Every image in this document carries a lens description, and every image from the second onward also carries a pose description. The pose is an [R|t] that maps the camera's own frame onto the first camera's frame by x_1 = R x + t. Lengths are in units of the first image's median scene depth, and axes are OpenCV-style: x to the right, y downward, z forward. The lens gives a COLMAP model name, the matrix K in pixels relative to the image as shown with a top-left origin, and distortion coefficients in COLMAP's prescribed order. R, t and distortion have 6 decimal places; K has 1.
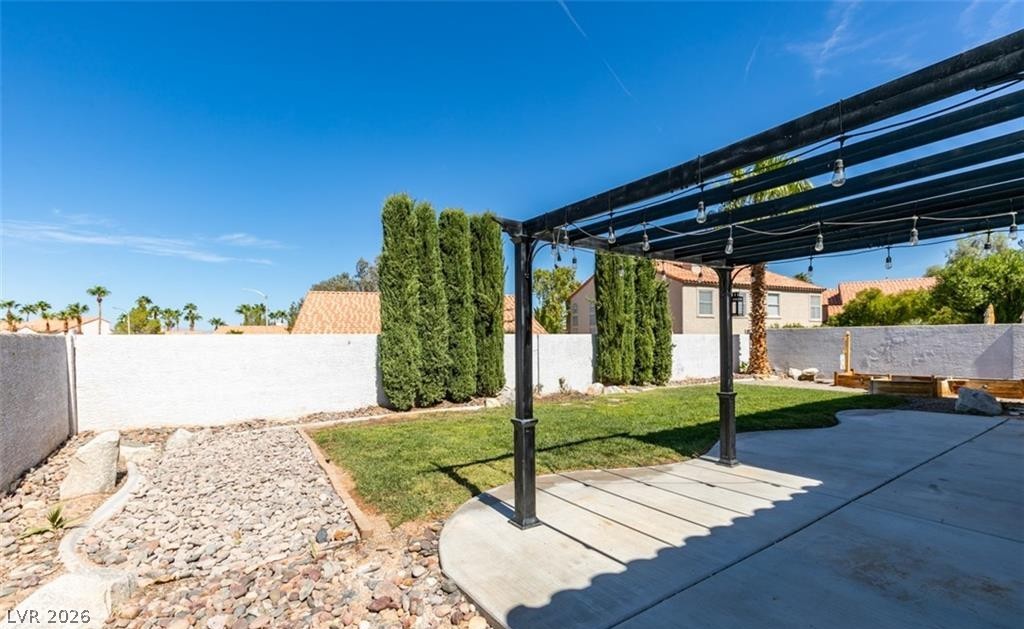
lens RADIAL K [[457.3, 0, 512.8], [0, 457.3, 348.5], [0, 0, 1]] dist [0.012659, -0.000020]
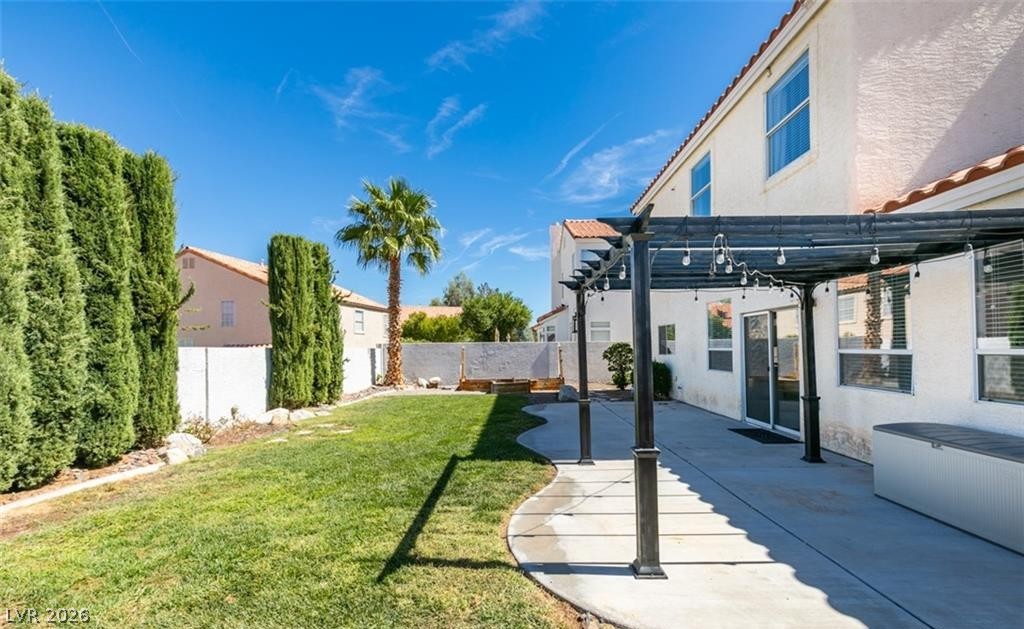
lens RADIAL K [[456.2, 0, 509.4], [0, 456.2, 342.4], [0, 0, 1]] dist [0.003813, 0.000443]
pose [[0.585975, 0.012391, 0.810235, -0.277291], [0.023582, 0.999199, -0.032336, -0.005874], [-0.809986, 0.038055, 0.585213, 0.241763]]
